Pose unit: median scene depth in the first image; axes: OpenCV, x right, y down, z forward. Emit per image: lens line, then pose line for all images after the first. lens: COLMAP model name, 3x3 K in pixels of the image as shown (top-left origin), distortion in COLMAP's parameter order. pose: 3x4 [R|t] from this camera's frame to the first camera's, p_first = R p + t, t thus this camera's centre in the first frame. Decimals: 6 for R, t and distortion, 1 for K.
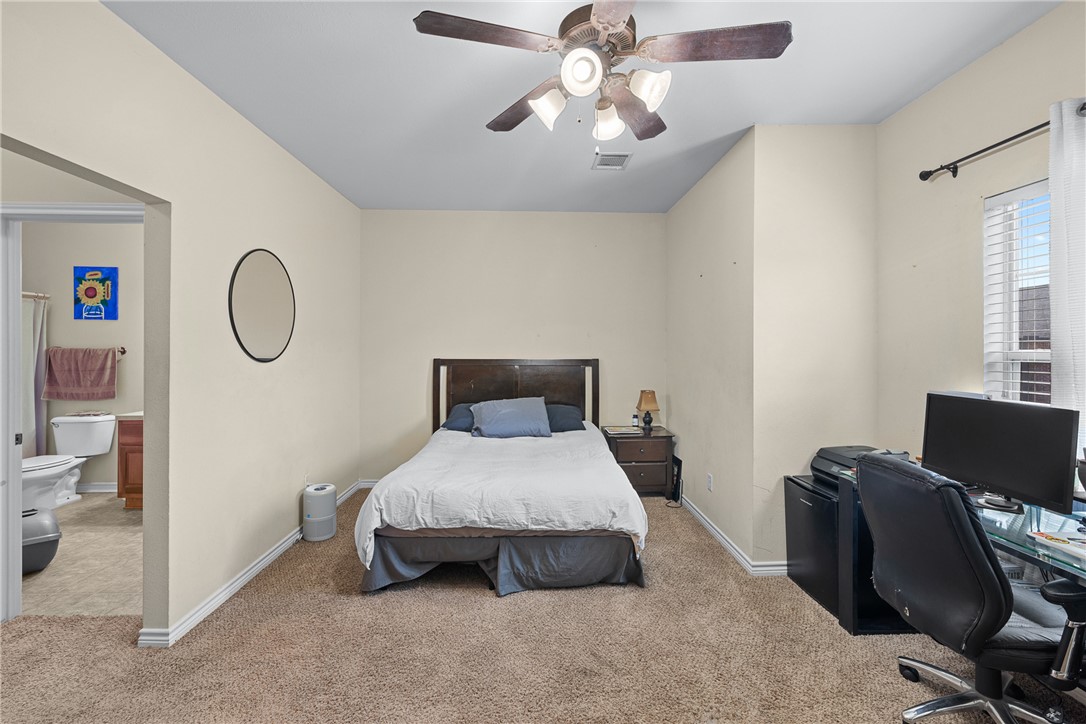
lens RADIAL K [[457.5, 0, 548.4], [0, 457.5, 366.1], [0, 0, 1]] dist [-0.000362, 0.000540]
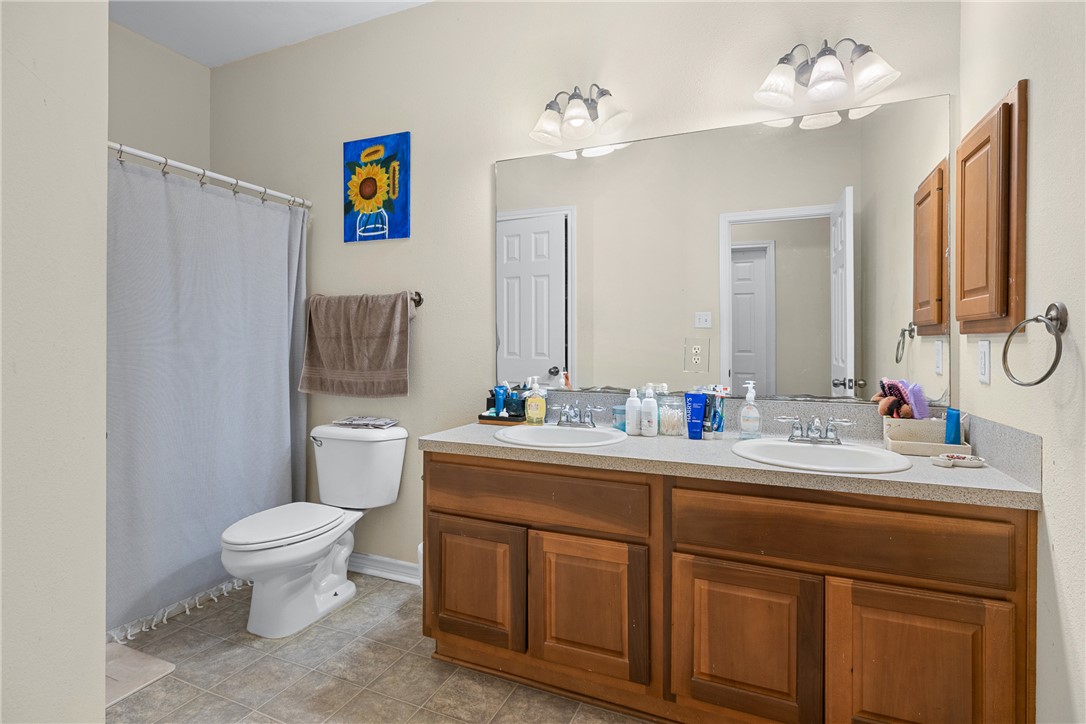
lens RADIAL K [[512.4, 0, 524.4], [0, 512.4, 341.7], [0, 0, 1]] dist [0.002944, 0.000304]
pose [[0.904107, 0.003658, -0.427289, -0.595087], [-0.002542, 0.999992, 0.003183, 0.011534], [0.427298, -0.001792, 0.904109, 0.553613]]
